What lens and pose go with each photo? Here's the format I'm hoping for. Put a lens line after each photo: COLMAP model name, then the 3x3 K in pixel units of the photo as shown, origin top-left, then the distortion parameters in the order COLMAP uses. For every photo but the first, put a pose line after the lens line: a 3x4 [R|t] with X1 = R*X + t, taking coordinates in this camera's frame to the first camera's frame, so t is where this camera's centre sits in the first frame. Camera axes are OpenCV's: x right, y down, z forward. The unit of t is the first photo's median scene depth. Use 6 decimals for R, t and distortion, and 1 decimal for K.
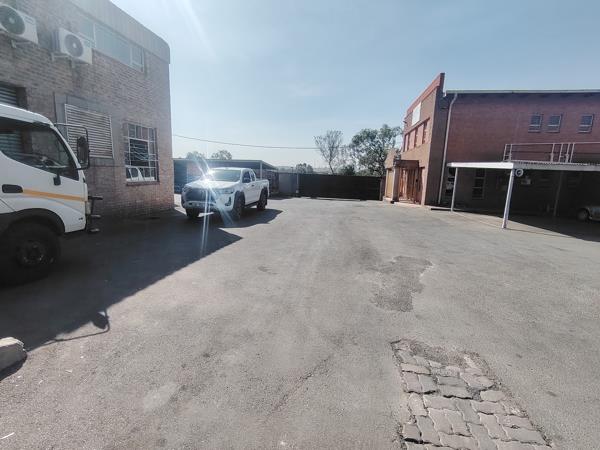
lens RADIAL K [[283.5, 0, 300.9], [0, 283.5, 220.2], [0, 0, 1]] dist [-0.004536, 0.000967]
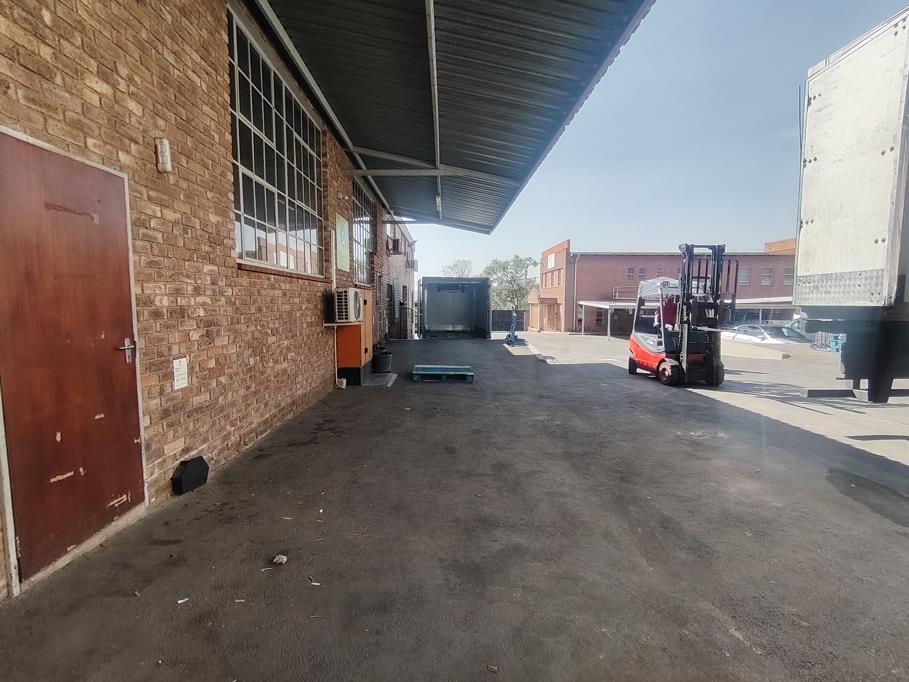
lens RADIAL K [[429.6, 0, 452.8], [0, 429.6, 341.1], [0, 0, 1]] dist [-0.004536, 0.000967]
pose [[0.981572, -0.054804, 0.183063, -0.398898], [0.065603, 0.996413, -0.053462, 0.055103], [-0.179476, 0.064486, 0.981646, -0.788248]]
